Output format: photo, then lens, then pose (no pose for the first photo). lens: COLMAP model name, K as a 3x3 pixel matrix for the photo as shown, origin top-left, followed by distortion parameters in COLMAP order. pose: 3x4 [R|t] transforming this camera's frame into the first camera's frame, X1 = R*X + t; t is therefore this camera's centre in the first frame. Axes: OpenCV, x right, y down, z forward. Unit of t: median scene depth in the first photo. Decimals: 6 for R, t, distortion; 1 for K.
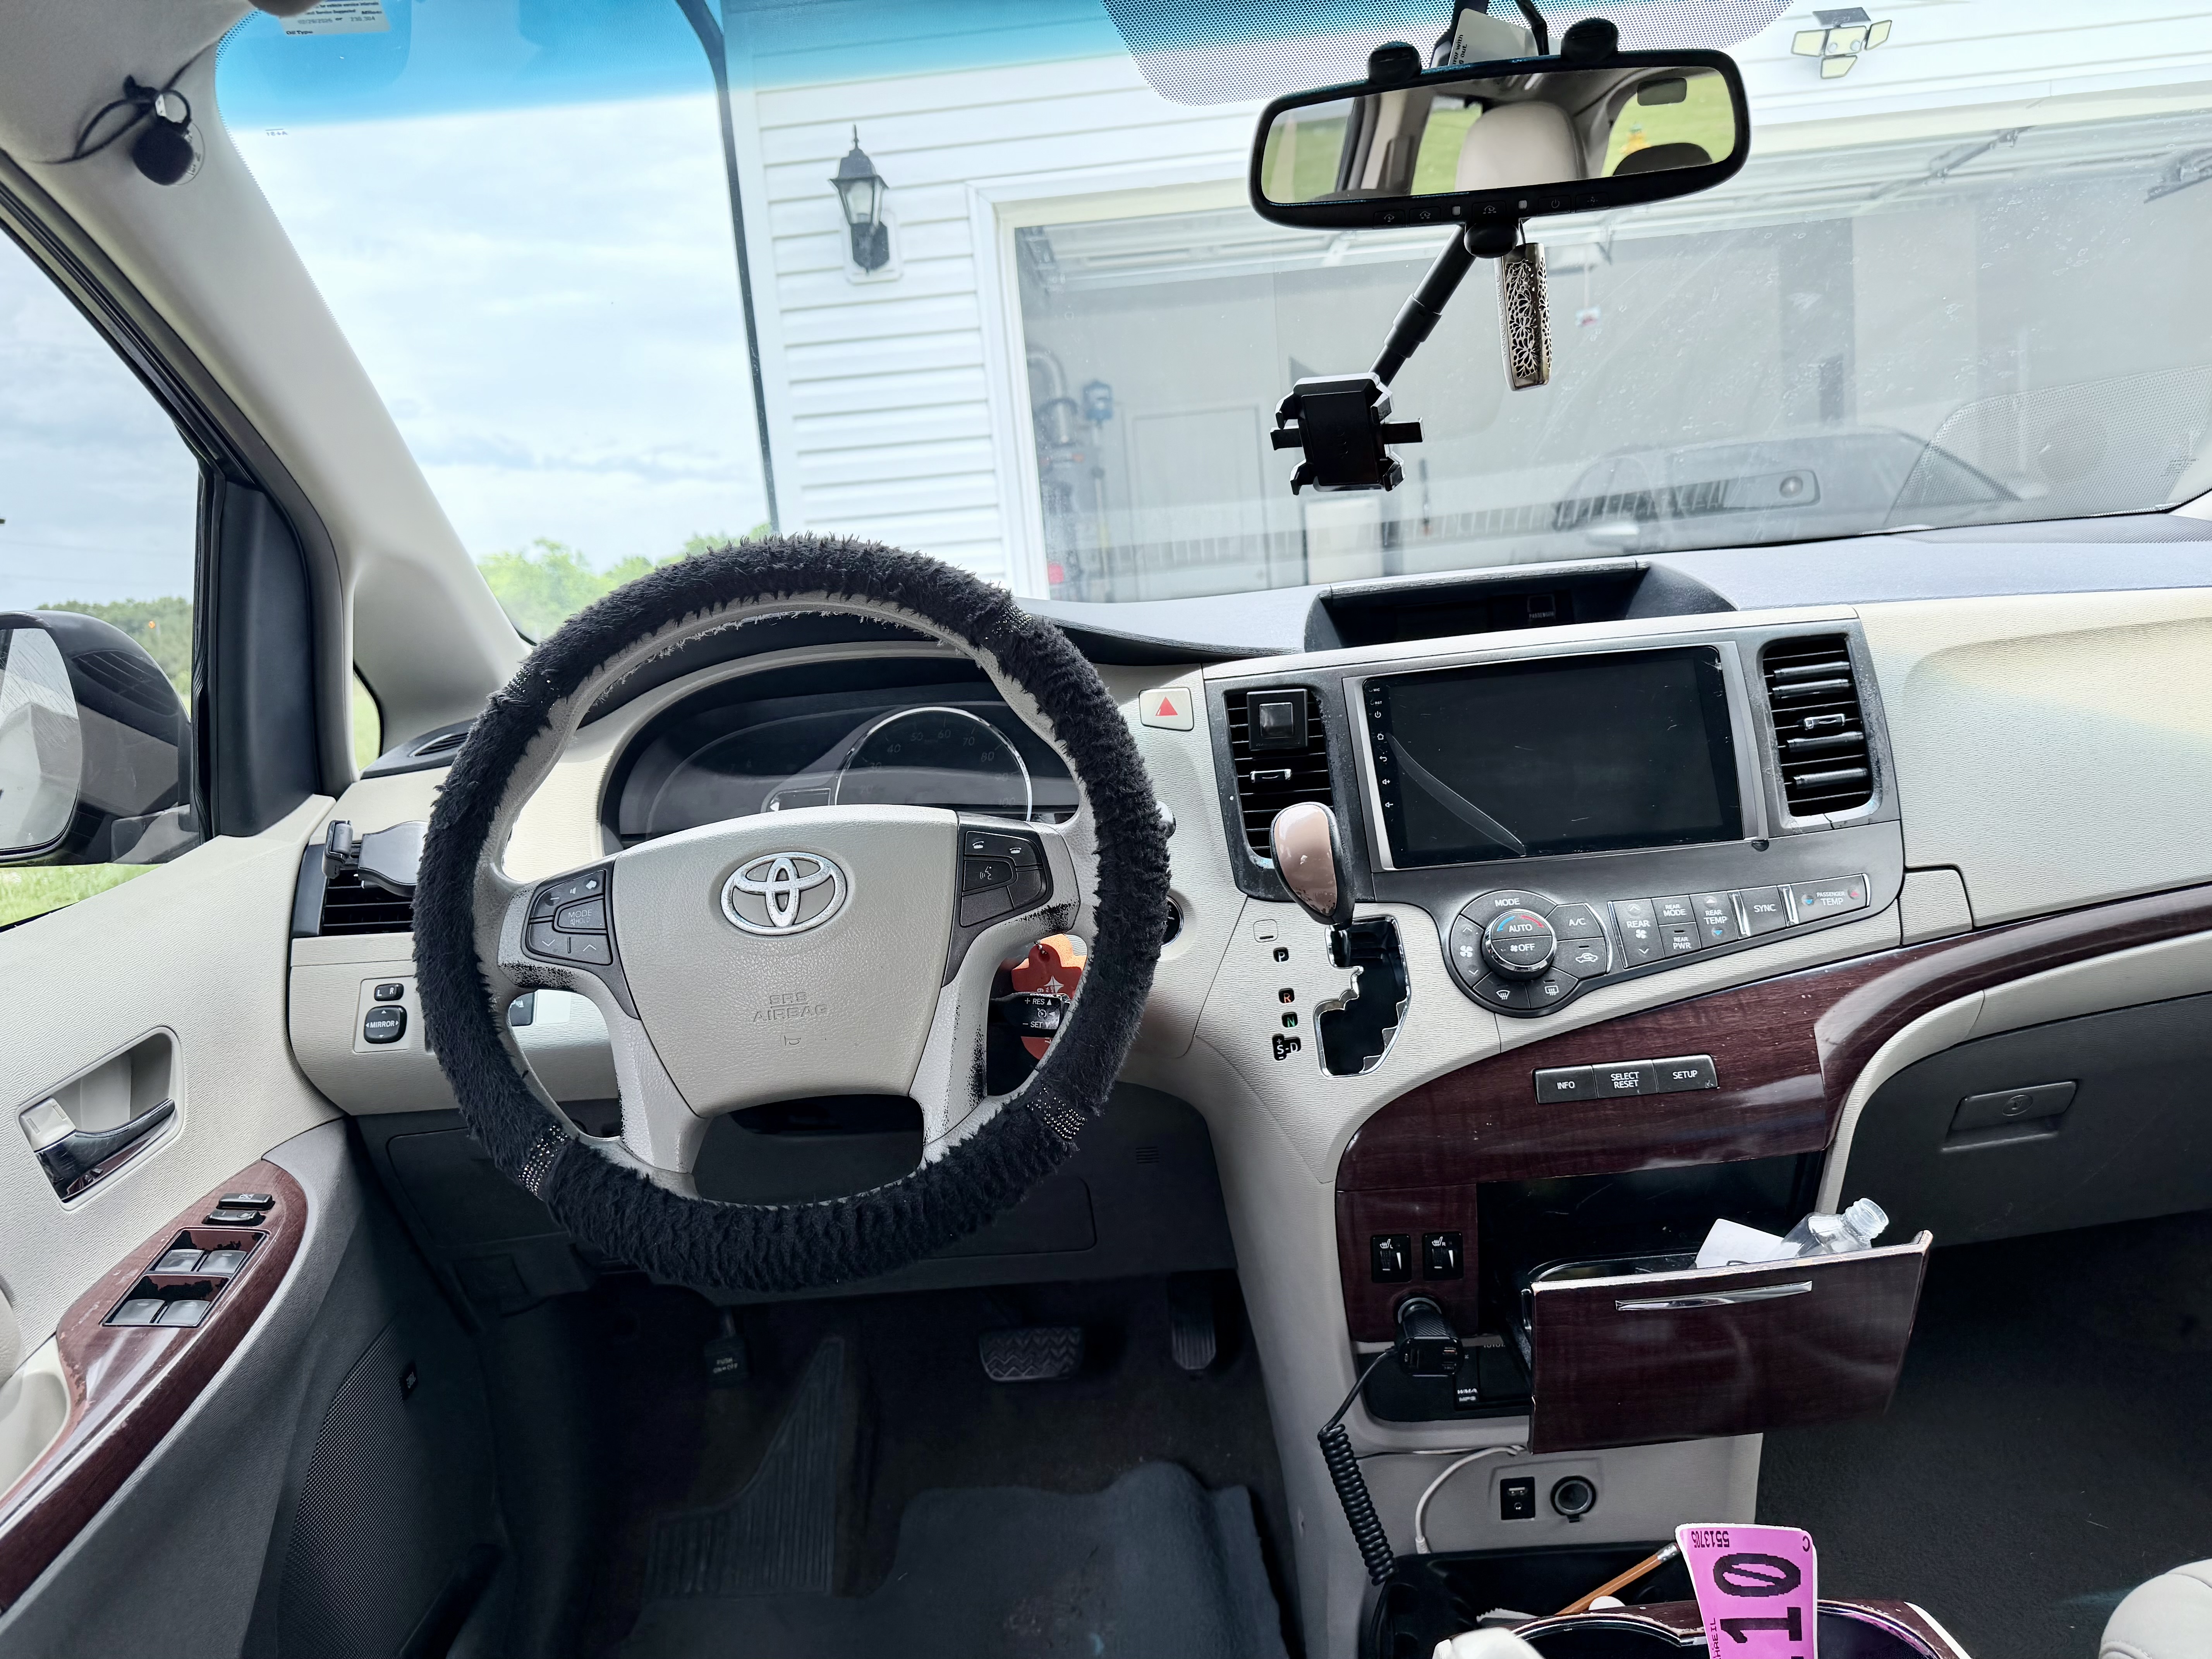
lens RADIAL K [[1555.5, 0, 1110.9], [0, 1555.5, 724.8], [0, 0, 1]] dist [0.154579, -0.147213]
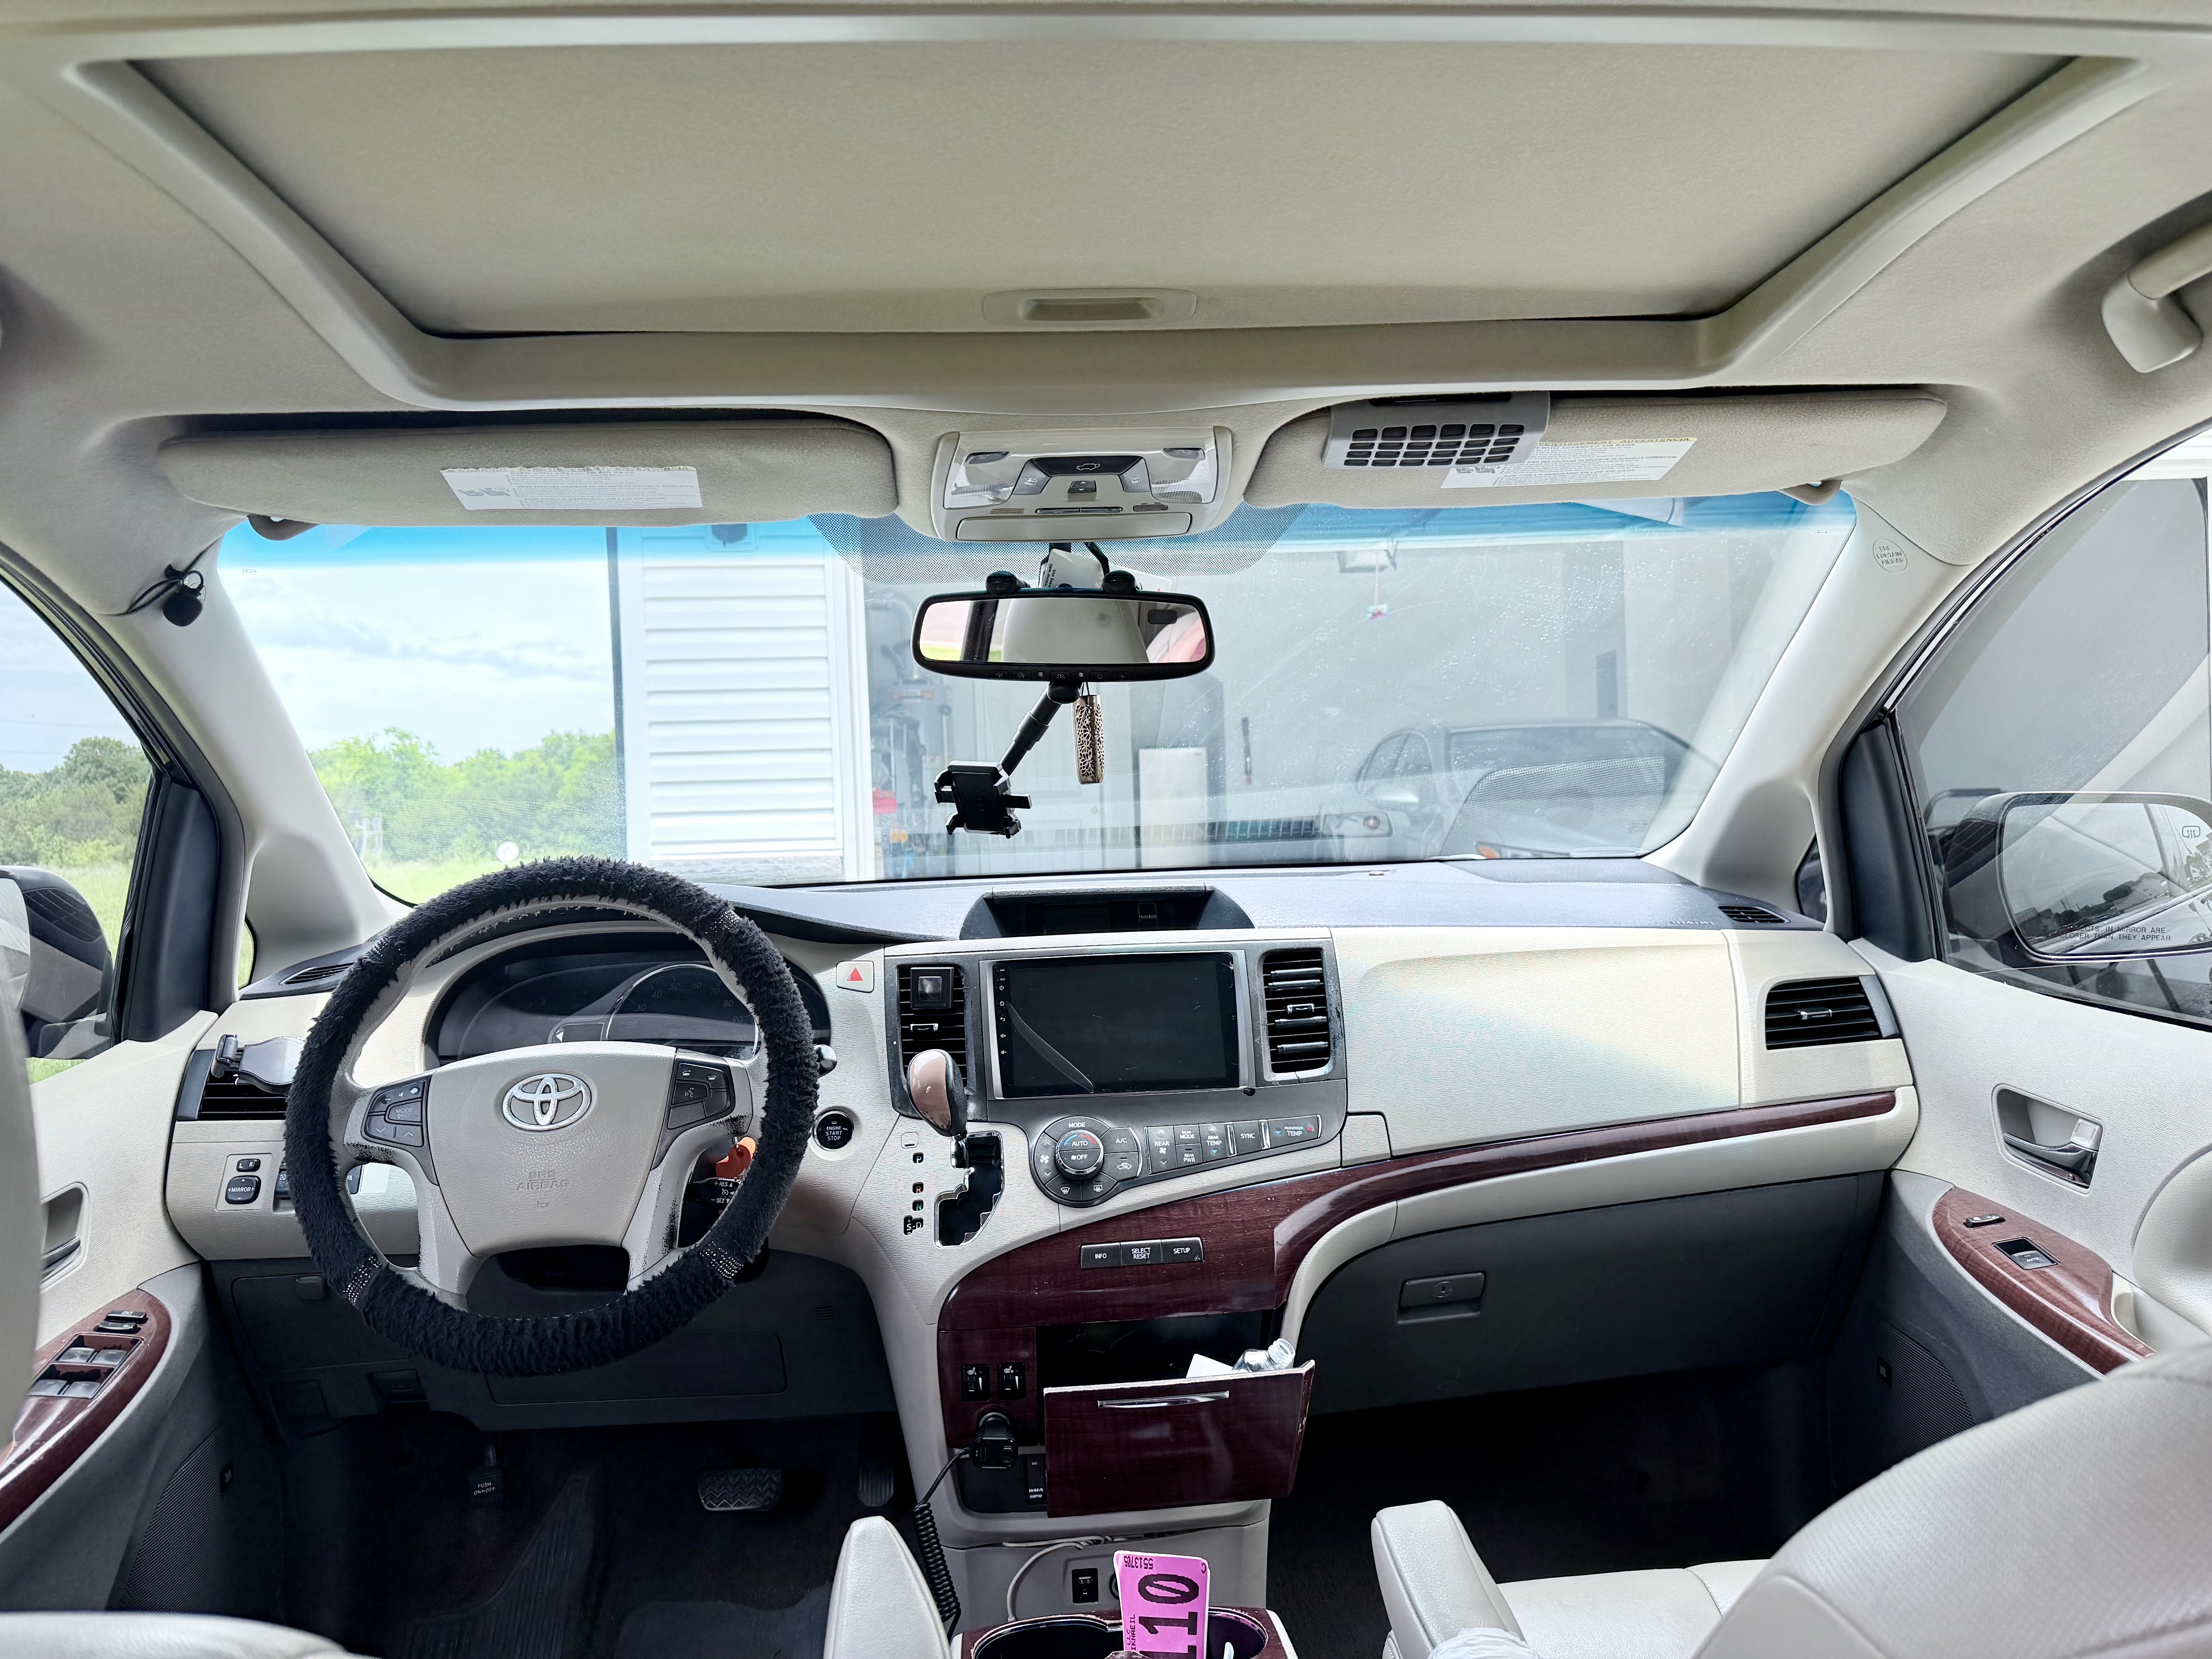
lens RADIAL K [[1561.2, 0, 1102.7], [0, 1561.2, 775.6], [0, 0, 1]] dist [0.157161, -0.145667]
pose [[0.995128, 0.061152, 0.077333, 0.146315], [-0.052809, 0.992998, -0.105674, -0.055037], [-0.083254, 0.101075, 0.991389, -0.469248]]
